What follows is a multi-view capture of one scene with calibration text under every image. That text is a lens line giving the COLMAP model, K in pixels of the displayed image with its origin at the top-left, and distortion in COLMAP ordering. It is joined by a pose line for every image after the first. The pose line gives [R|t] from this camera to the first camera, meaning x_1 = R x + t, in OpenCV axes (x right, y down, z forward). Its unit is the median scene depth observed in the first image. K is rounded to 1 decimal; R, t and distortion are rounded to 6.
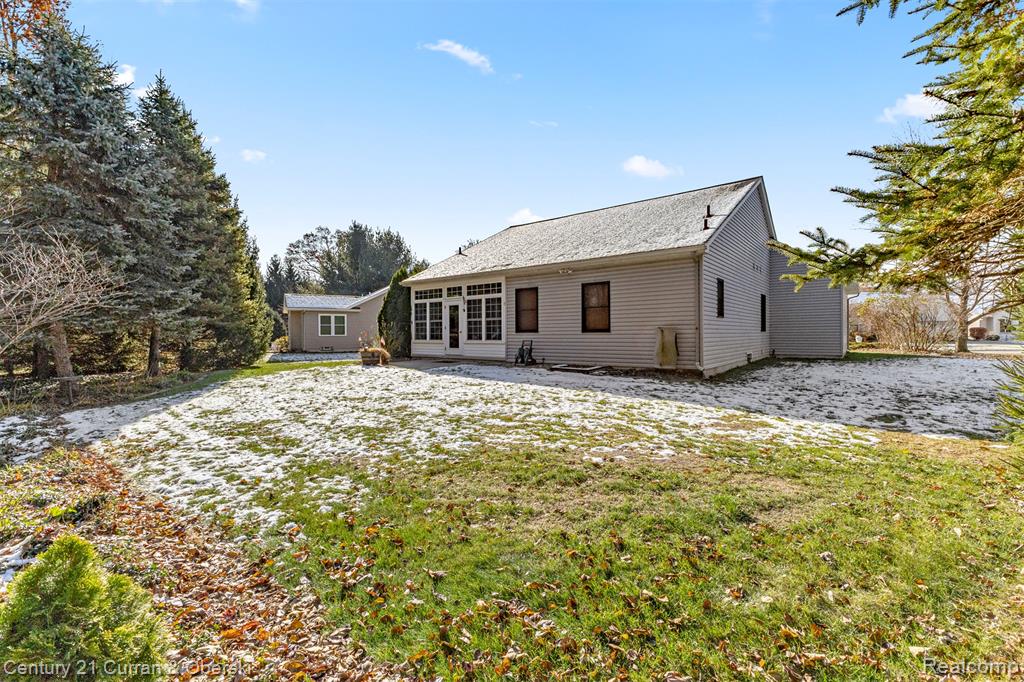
lens RADIAL K [[446.0, 0, 512.0], [0, 446.0, 341.0], [0, 0, 1]] dist [0.008840, -0.001173]
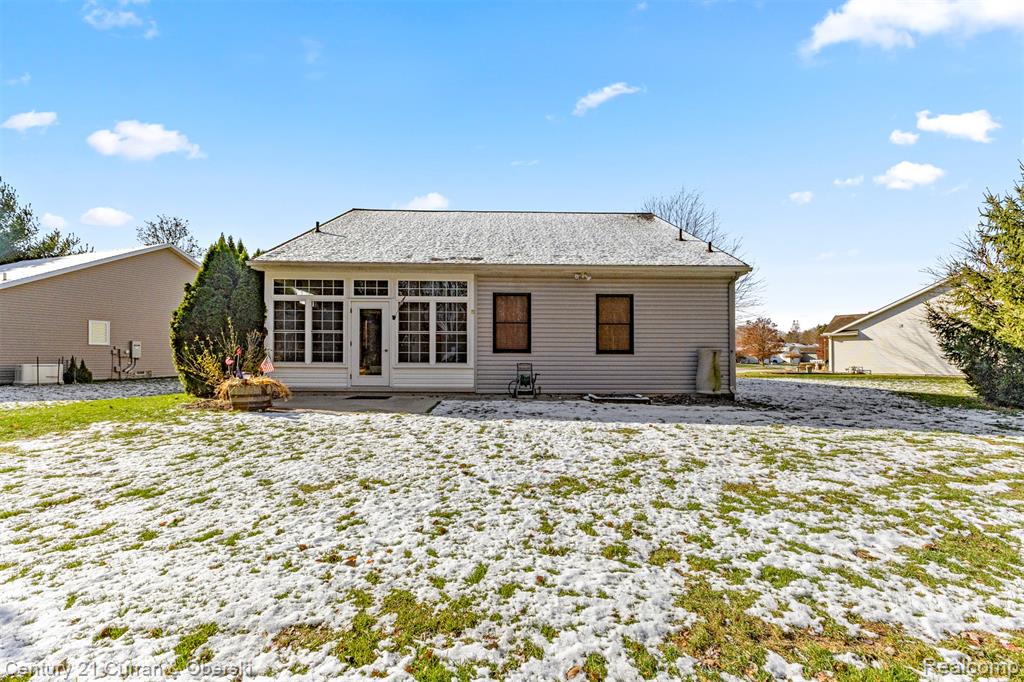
lens RADIAL K [[449.7, 0, 512.7], [0, 449.7, 354.1], [0, 0, 1]] dist [0.000694, -0.000214]
pose [[0.767828, 0.011515, 0.640553, -0.411536], [-0.000662, 0.999852, -0.017181, -0.003637], [-0.640656, 0.012768, 0.767722, 0.393262]]
